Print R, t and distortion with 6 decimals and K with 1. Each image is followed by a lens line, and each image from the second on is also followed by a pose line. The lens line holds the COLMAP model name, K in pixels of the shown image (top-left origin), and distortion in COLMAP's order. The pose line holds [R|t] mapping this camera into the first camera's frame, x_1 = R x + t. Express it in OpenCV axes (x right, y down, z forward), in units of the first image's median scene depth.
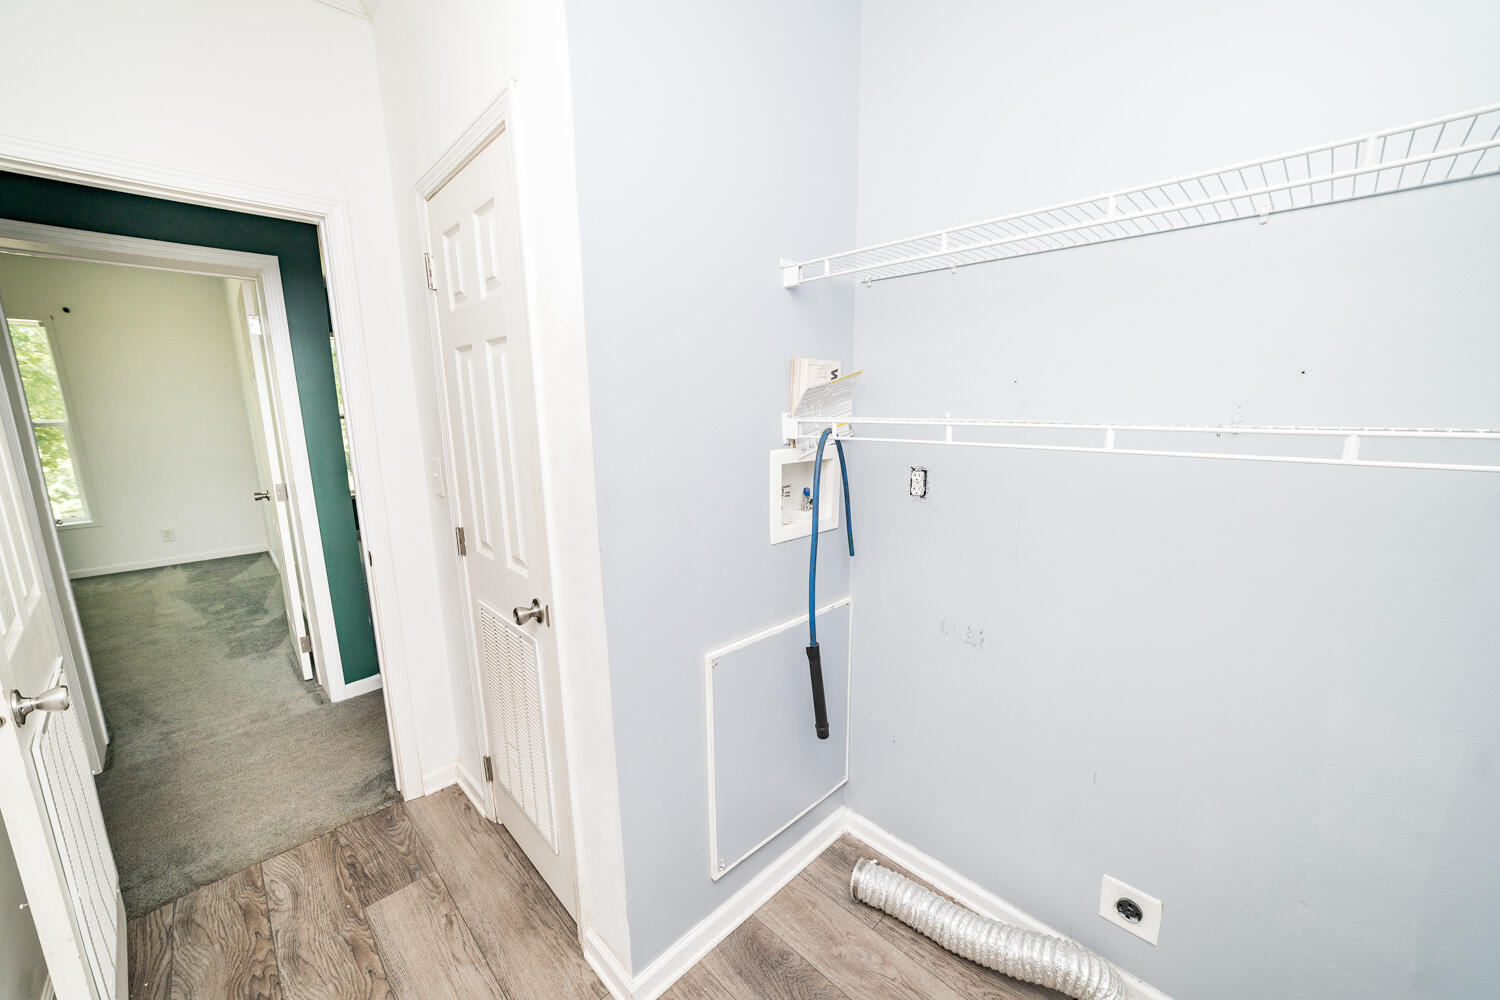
lens RADIAL K [[581.7, 0, 744.1], [0, 581.7, 497.6], [0, 0, 1]] dist [-0.026124, 0.008479]
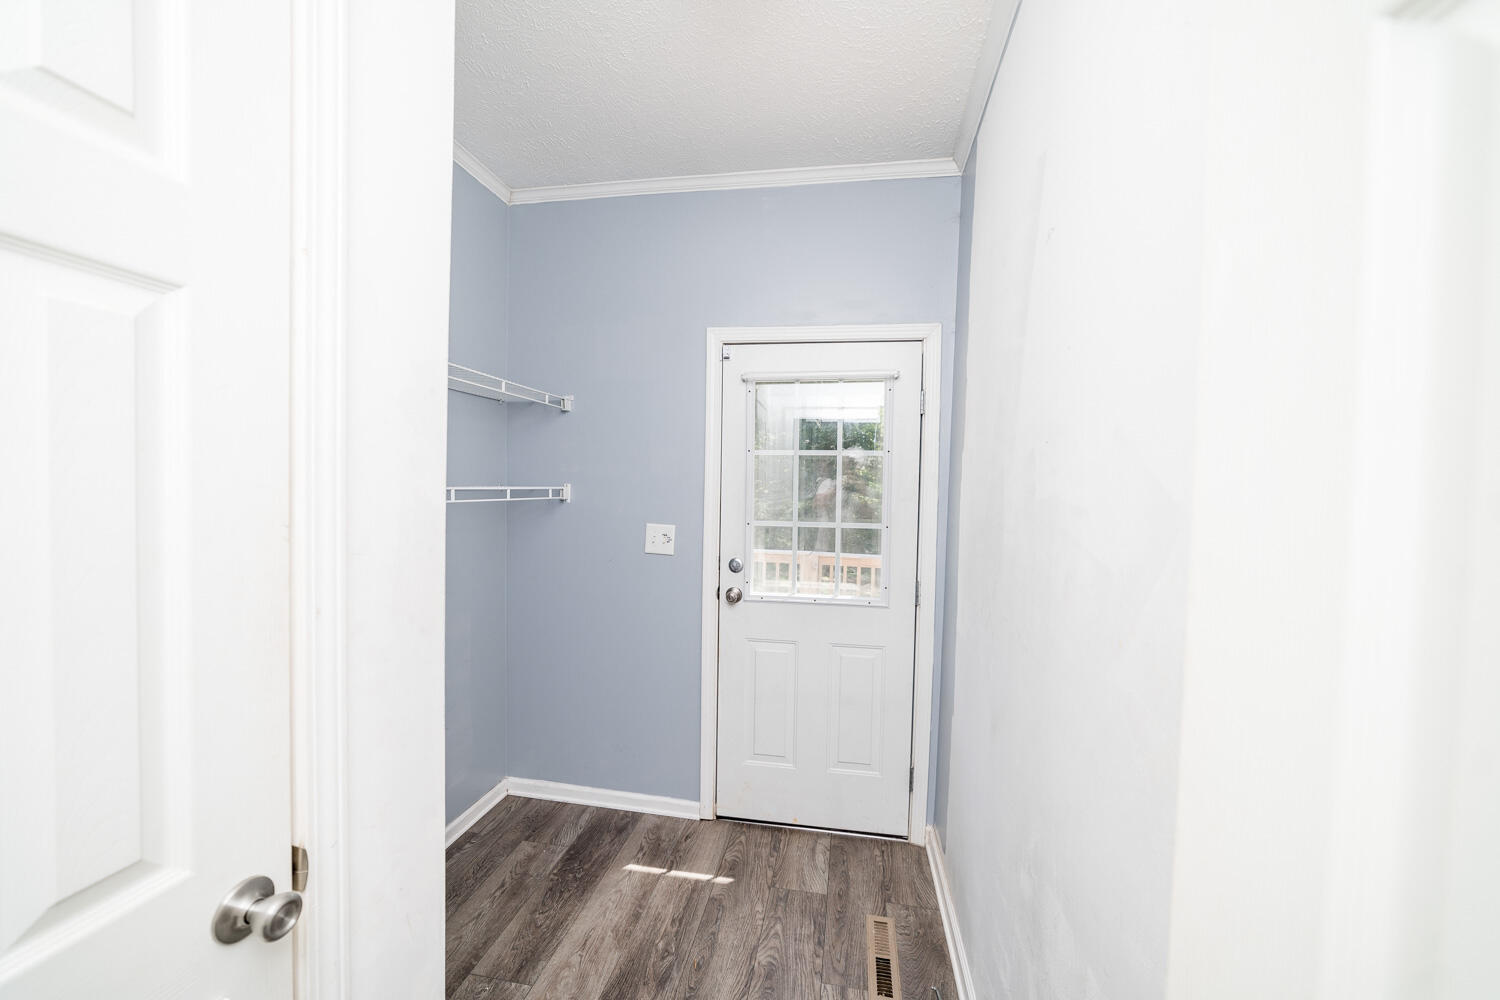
lens RADIAL K [[581.7, 0, 744.1], [0, 581.7, 497.6], [0, 0, 1]] dist [-0.026124, 0.008479]
pose [[-0.590447, -0.025323, 0.806679, -1.549303], [0.109223, 0.987805, 0.110955, -0.234427], [-0.799651, 0.153621, -0.580481, 1.577912]]
